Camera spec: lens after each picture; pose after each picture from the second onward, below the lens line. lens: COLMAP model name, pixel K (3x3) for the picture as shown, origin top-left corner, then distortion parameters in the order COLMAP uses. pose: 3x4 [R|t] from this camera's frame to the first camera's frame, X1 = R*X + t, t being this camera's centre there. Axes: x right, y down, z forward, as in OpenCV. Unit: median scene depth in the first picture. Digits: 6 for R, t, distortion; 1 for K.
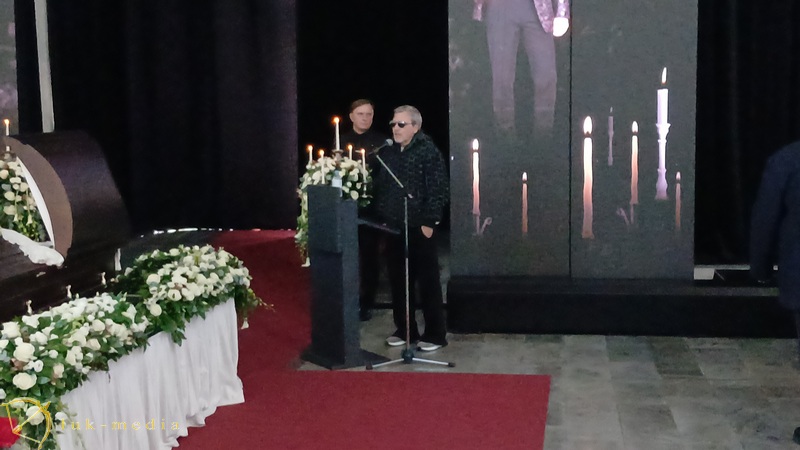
lens RADIAL K [[1234.1, 0, 395.6], [0, 1234.1, 219.6], [0, 0, 1]] dist [0.166872, 0.000000]
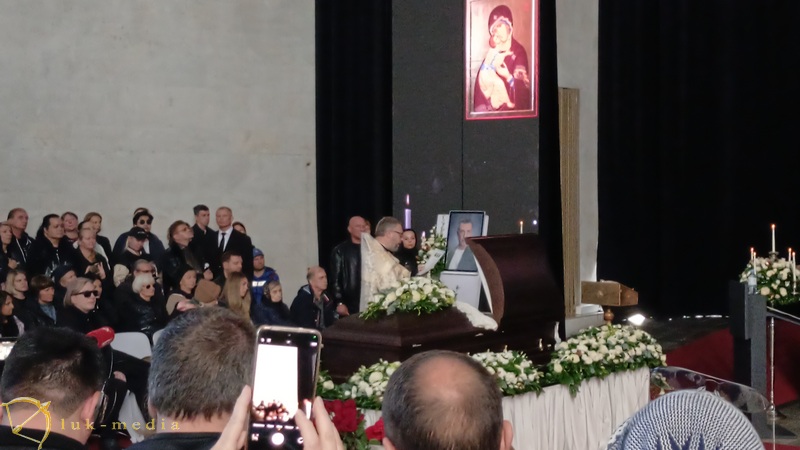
lens RADIAL K [[1234.1, 0, 427.0], [0, 1234.1, 235.8], [0, 0, 1]] dist [0.166872, 0.000000]
pose [[0.875561, 0.026534, -0.482379, 0.280526], [-0.053795, 0.997636, -0.042766, -0.004746], [0.480104, 0.063394, 0.874918, -0.217732]]
